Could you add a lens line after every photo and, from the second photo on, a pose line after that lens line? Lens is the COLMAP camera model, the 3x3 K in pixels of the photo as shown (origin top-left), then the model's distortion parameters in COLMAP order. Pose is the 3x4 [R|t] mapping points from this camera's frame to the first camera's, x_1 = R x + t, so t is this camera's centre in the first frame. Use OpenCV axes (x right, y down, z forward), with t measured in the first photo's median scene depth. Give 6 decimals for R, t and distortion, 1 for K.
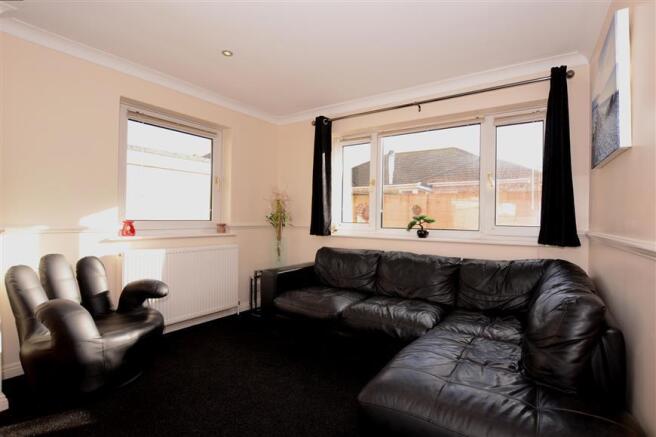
lens RADIAL K [[325.0, 0, 328.0], [0, 325.0, 218.5], [0, 0, 1]] dist [-0.003156, -0.000451]
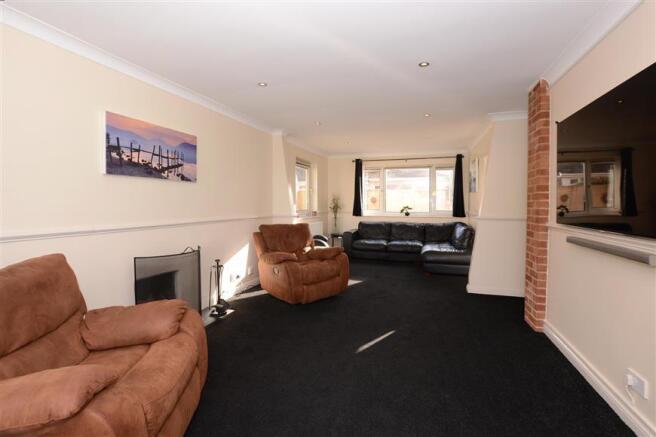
lens RADIAL K [[316.6, 0, 328.1], [0, 316.6, 203.4], [0, 0, 1]] dist [0.000844, 0.000123]
pose [[0.964427, -0.017777, 0.263750, -0.854293], [0.013366, 0.999739, 0.018508, -0.079858], [-0.264010, -0.014324, 0.964413, -1.035903]]
